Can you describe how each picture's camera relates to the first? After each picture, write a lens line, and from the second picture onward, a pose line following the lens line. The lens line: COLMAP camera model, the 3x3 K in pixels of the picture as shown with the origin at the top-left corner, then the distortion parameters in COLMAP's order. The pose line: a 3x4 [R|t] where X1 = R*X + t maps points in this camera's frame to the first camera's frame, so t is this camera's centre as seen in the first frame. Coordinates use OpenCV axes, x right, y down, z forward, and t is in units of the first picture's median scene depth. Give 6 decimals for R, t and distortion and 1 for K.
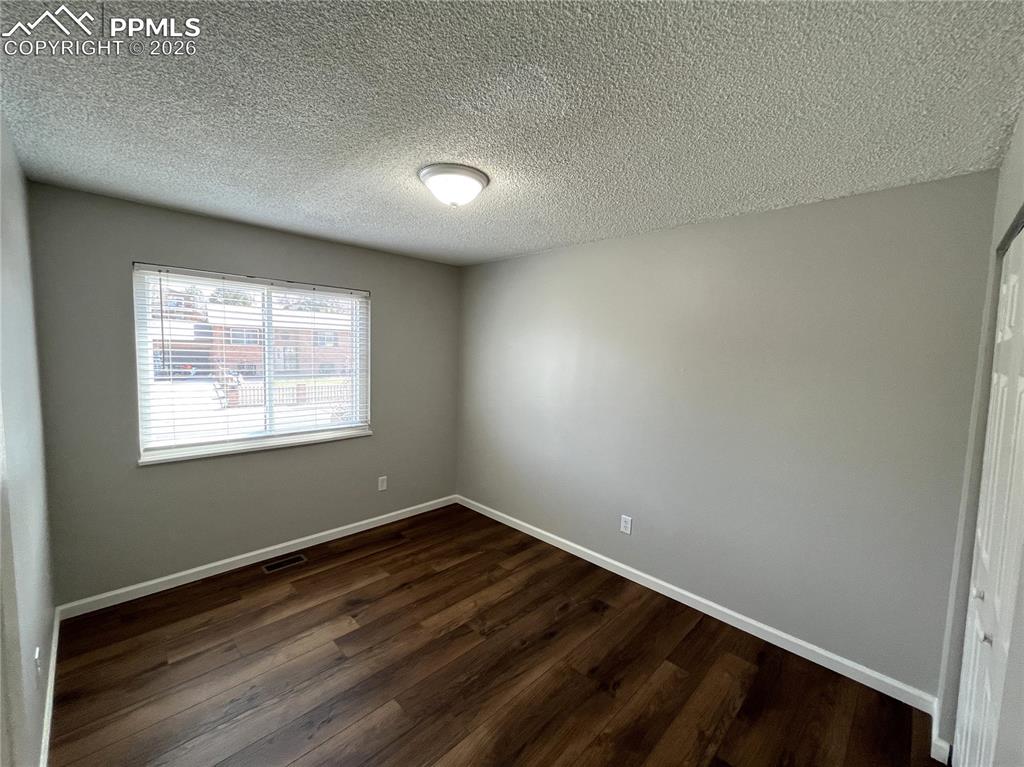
lens RADIAL K [[409.7, 0, 515.5], [0, 409.7, 383.9], [0, 0, 1]] dist [0.001805, 0.001014]
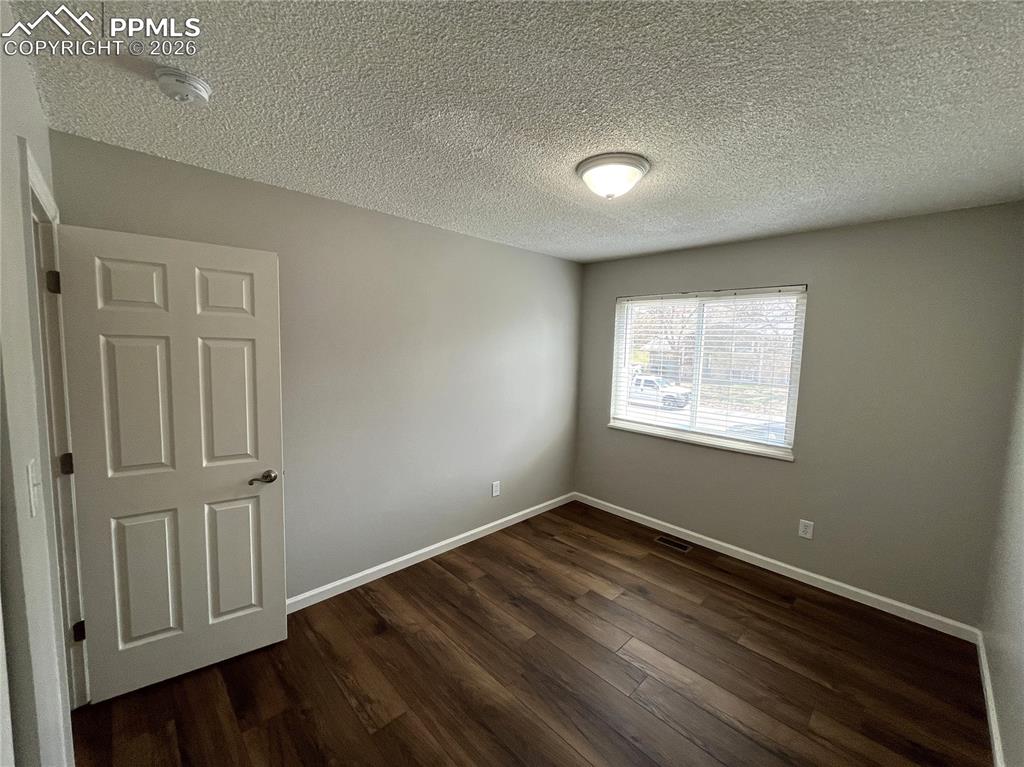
lens RADIAL K [[409.7, 0, 521.7], [0, 409.7, 385.8], [0, 0, 1]] dist [0.001805, 0.001014]
pose [[0.003529, 0.072026, -0.997397, 0.595160], [-0.109167, 0.991469, 0.071212, -0.031196], [0.994017, 0.108632, 0.011362, 0.591584]]
